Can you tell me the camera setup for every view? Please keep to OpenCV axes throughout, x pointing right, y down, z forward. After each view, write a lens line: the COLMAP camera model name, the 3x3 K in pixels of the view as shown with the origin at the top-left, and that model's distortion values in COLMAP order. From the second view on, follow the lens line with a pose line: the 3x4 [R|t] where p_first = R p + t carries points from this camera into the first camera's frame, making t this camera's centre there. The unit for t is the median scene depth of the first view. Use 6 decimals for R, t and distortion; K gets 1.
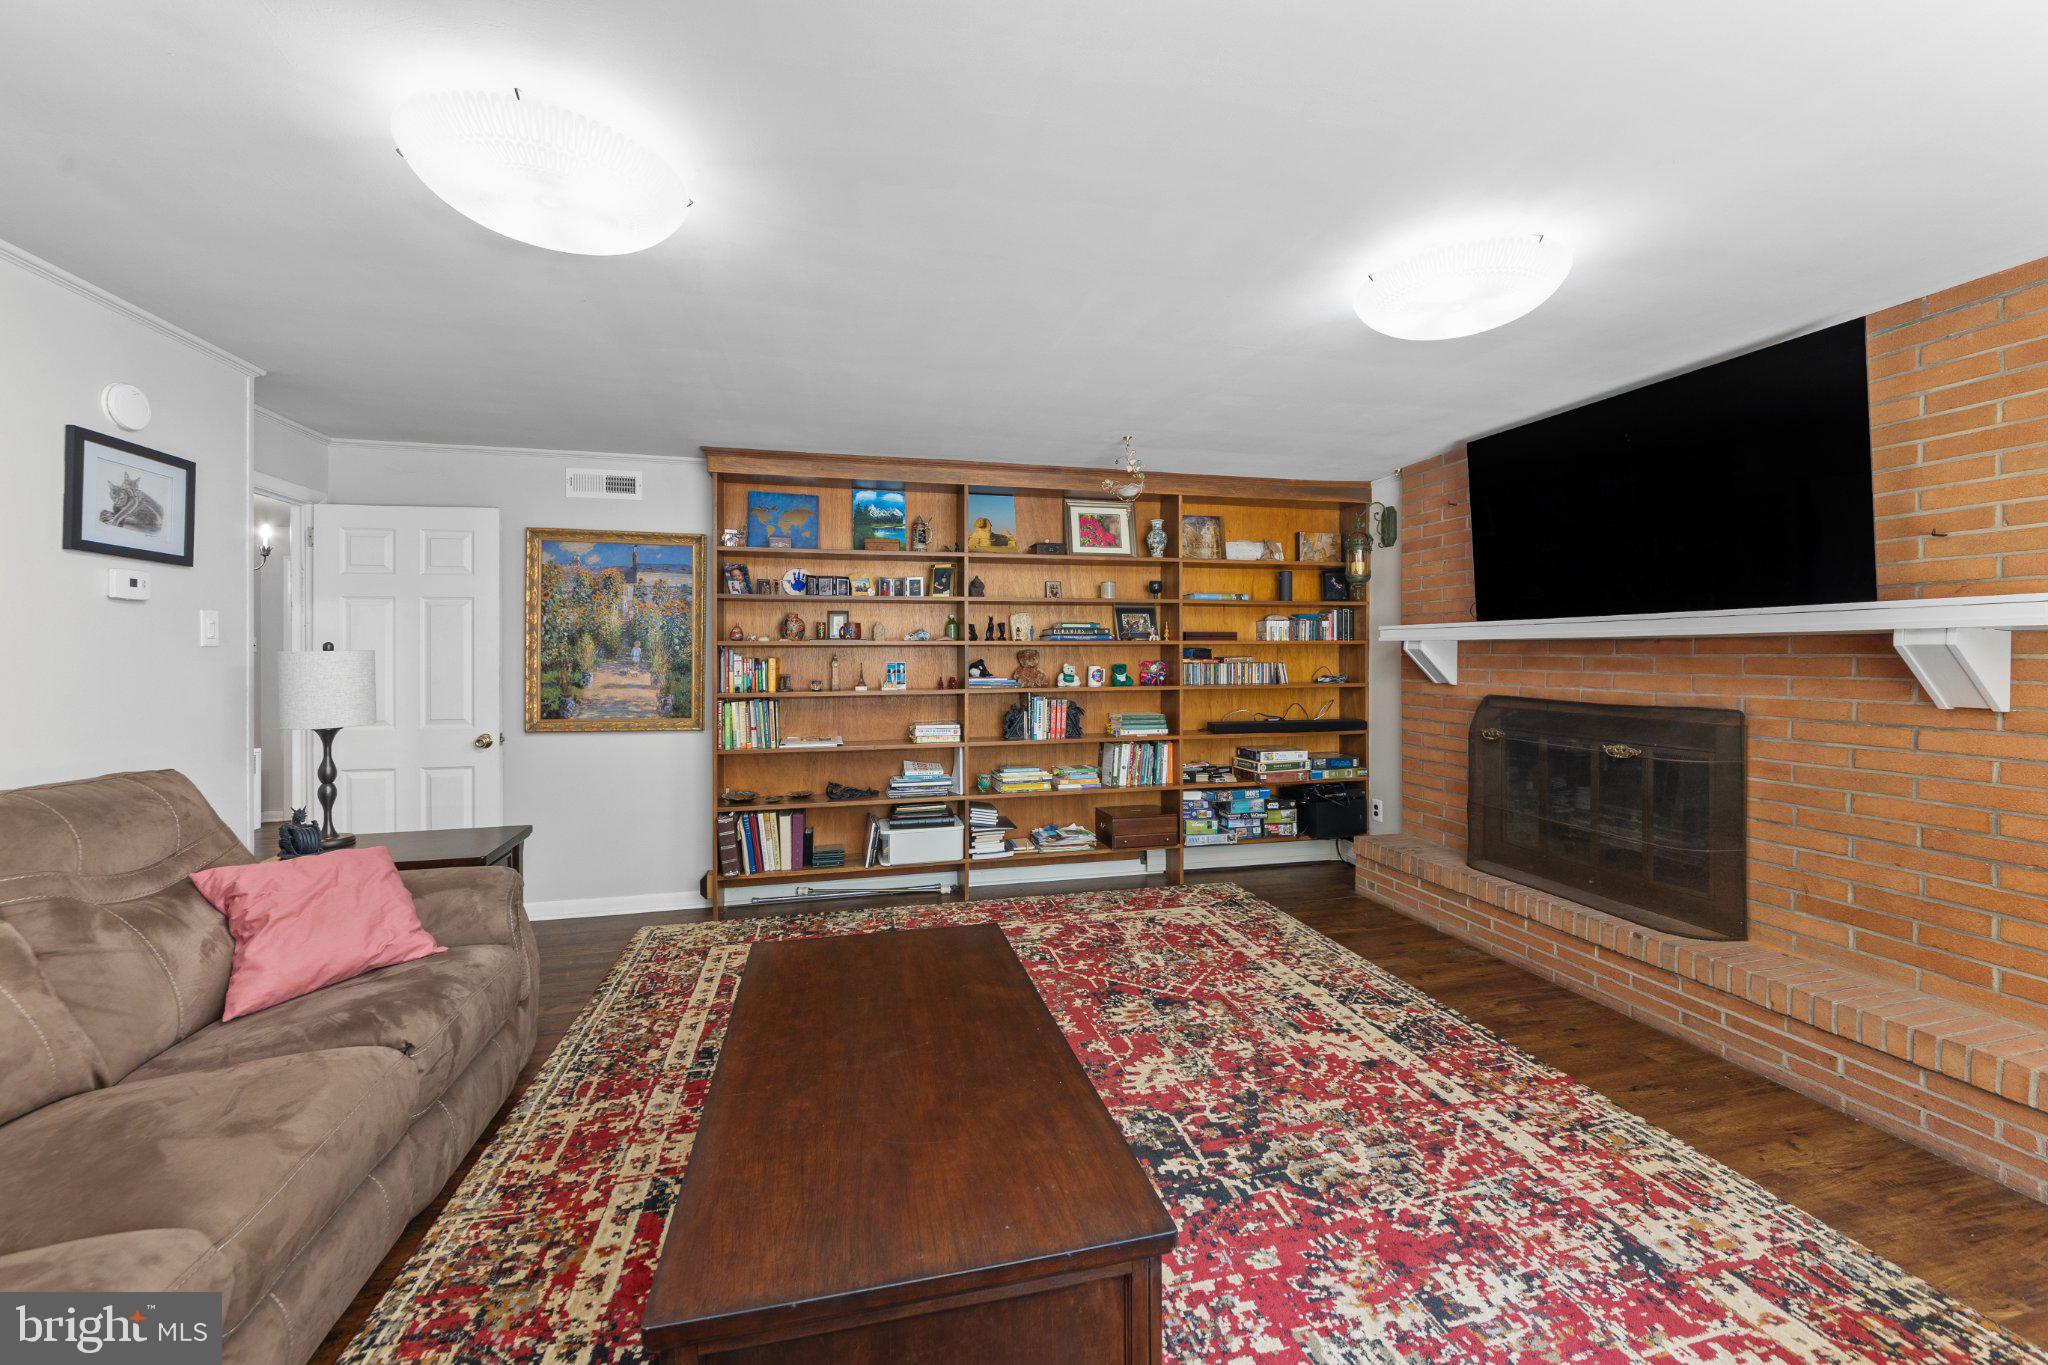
lens RADIAL K [[815.7, 0, 1013.2], [0, 815.7, 665.2], [0, 0, 1]] dist [-0.000635, -0.000467]
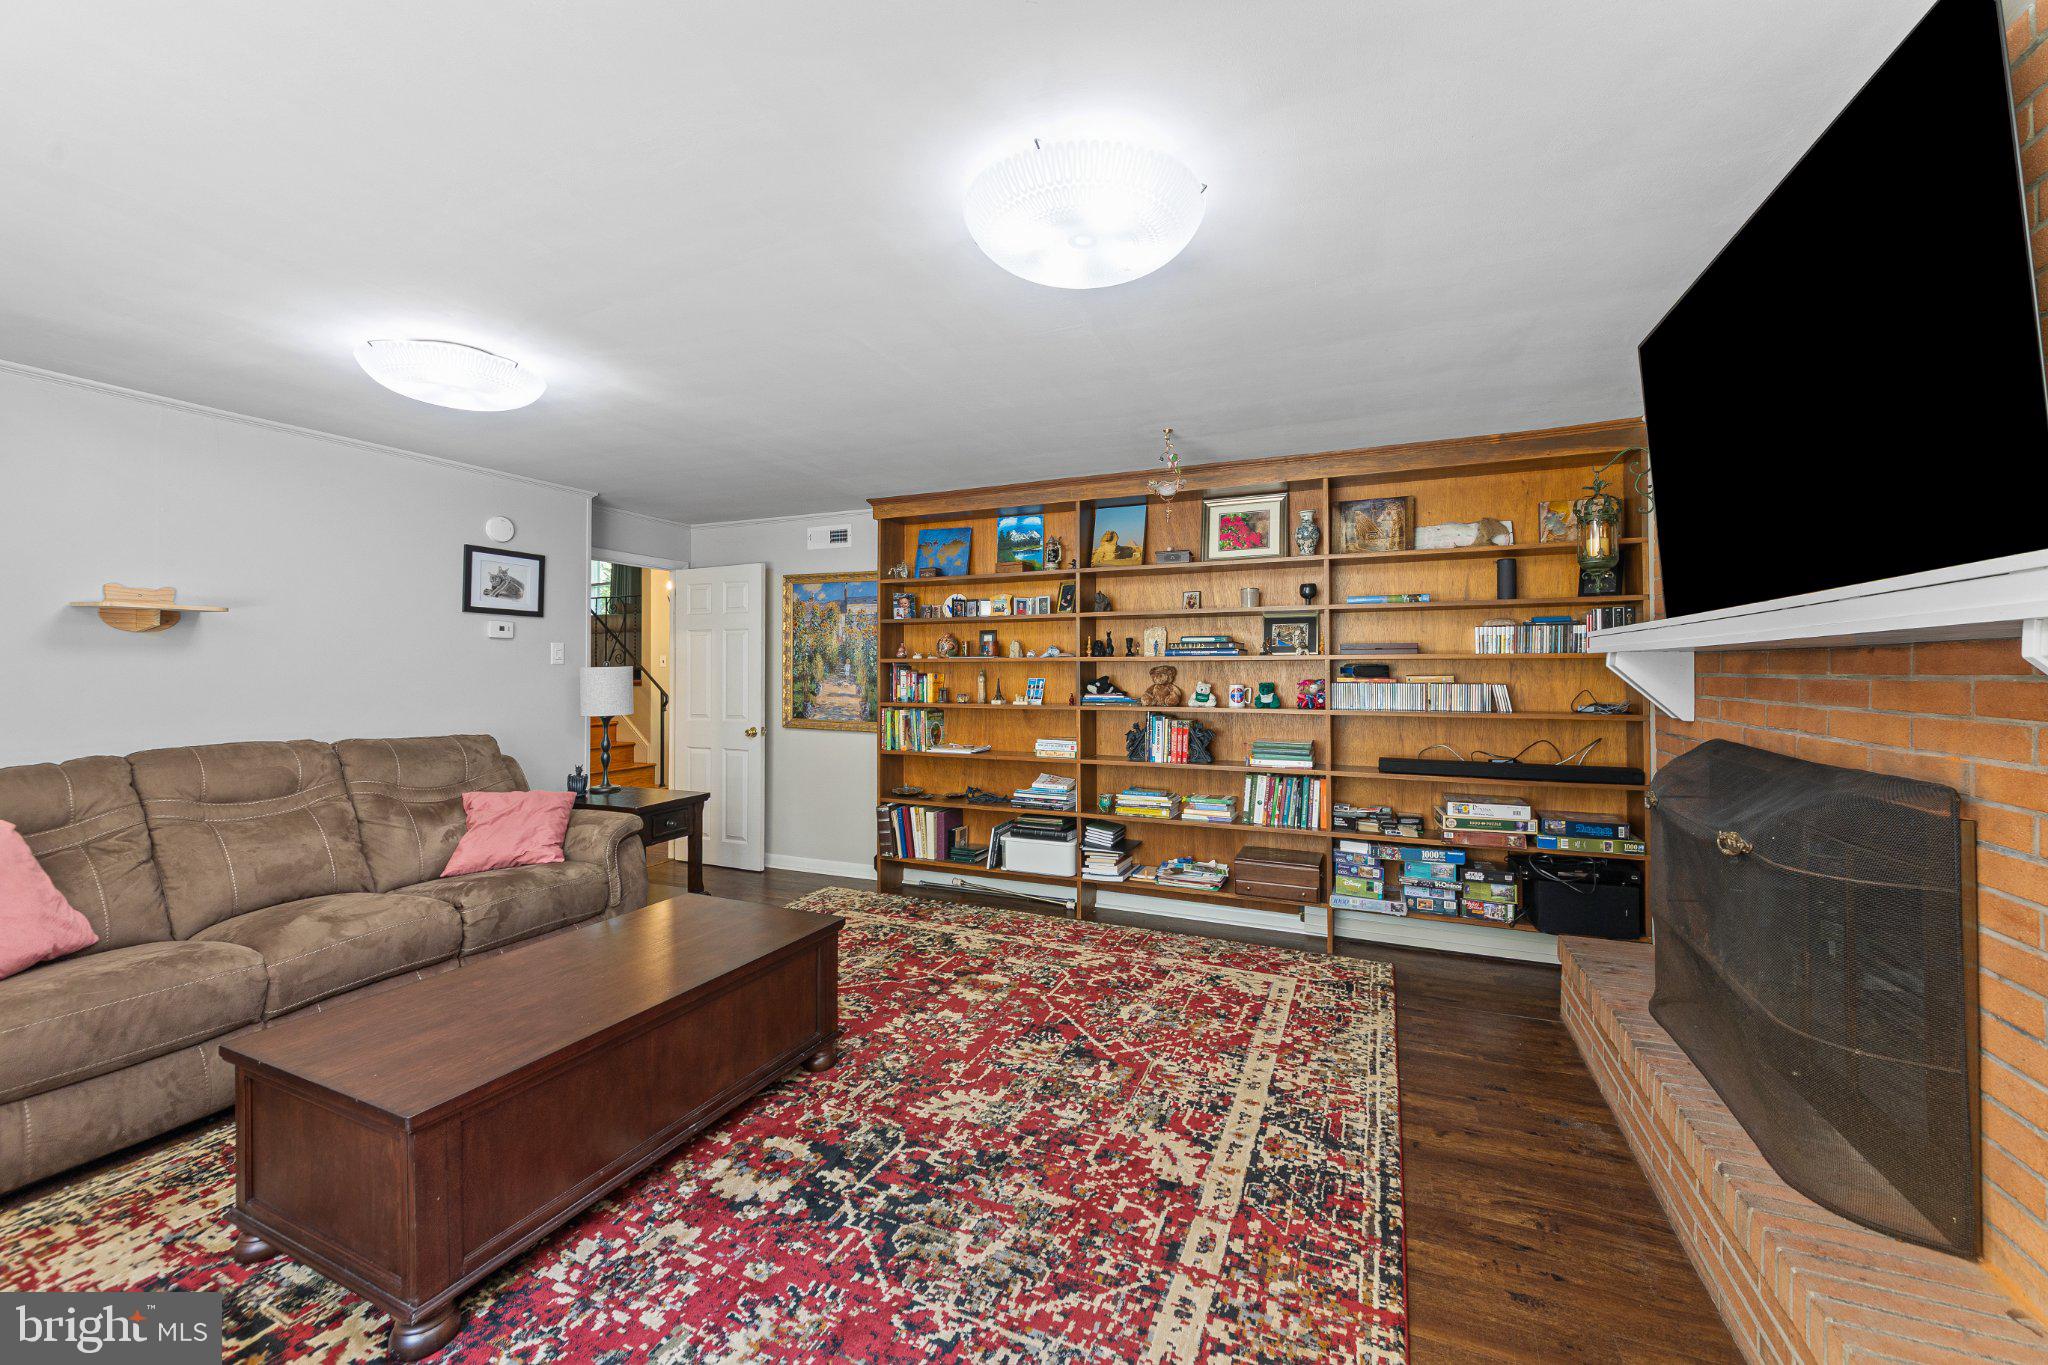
lens RADIAL K [[815.7, 0, 1007.7], [0, 815.7, 679.0], [0, 0, 1]] dist [-0.000635, -0.000467]
pose [[0.782485, 0.009596, -0.622595, 0.752431], [-0.011756, 0.999931, 0.000637, -0.004653], [0.622558, 0.006821, 0.782544, 0.256486]]
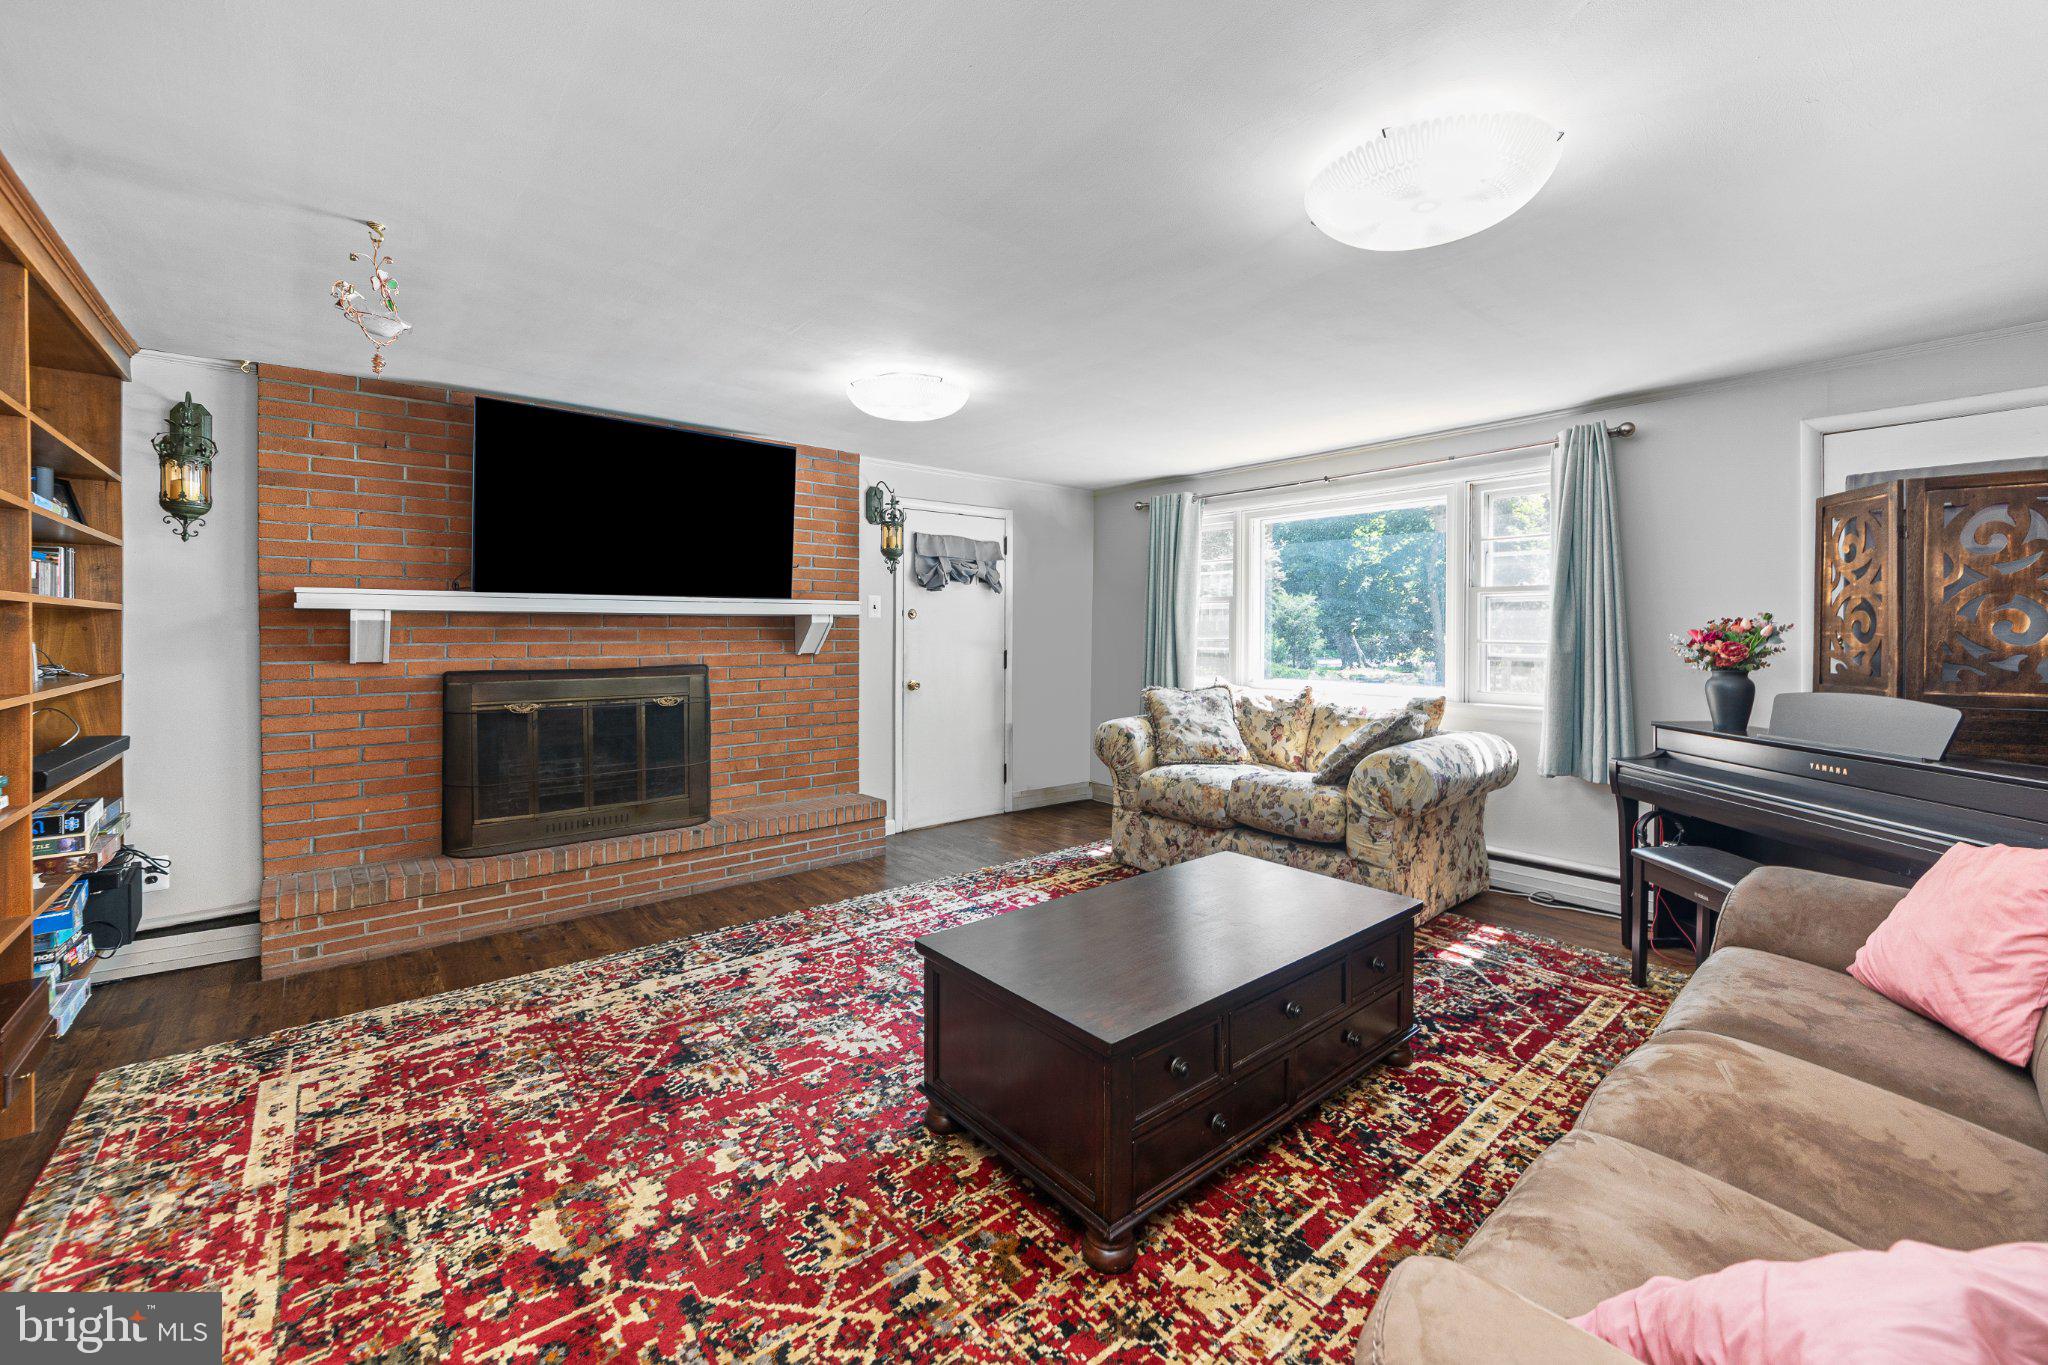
lens RADIAL K [[815.7, 0, 1059.9], [0, 815.7, 661.2], [0, 0, 1]] dist [-0.000635, -0.000467]
pose [[-0.482246, -0.034556, 0.875354, -0.753772], [0.015969, 0.998709, 0.048224, -0.012719], [-0.875890, 0.037235, -0.481072, 1.153057]]
